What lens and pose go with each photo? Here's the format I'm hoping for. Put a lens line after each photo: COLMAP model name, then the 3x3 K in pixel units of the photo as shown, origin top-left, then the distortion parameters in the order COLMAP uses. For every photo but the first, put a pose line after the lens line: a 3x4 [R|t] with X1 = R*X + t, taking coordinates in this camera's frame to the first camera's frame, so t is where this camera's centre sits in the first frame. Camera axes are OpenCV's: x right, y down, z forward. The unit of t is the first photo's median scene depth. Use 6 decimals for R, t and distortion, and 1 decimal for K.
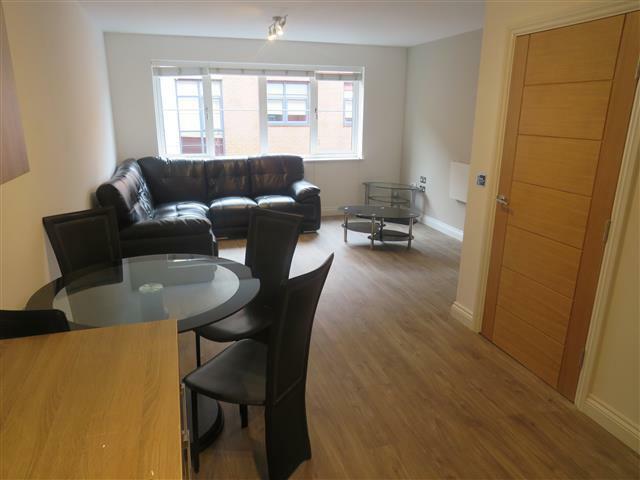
lens RADIAL K [[459.9, 0, 326.4], [0, 459.9, 243.1], [0, 0, 1]] dist [-0.010720, -0.004893]
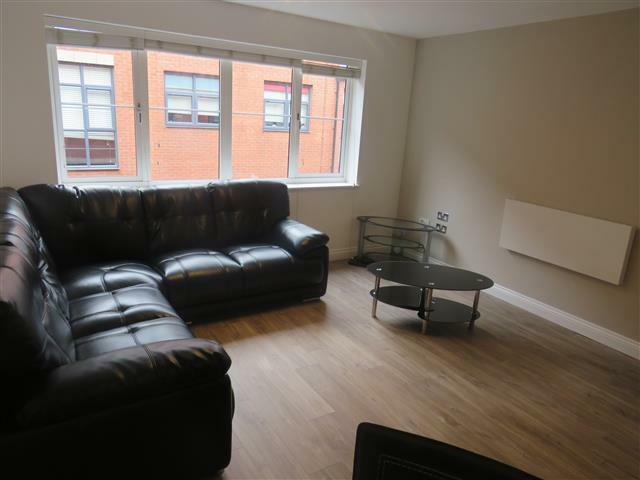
lens RADIAL K [[459.9, 0, 319.8], [0, 459.9, 239.3], [0, 0, 1]] dist [-0.010720, -0.004893]
pose [[0.968603, -0.011554, 0.248343, -0.180265], [0.014541, 0.999842, -0.010198, -0.101142], [-0.248186, 0.013489, 0.968618, 0.340670]]
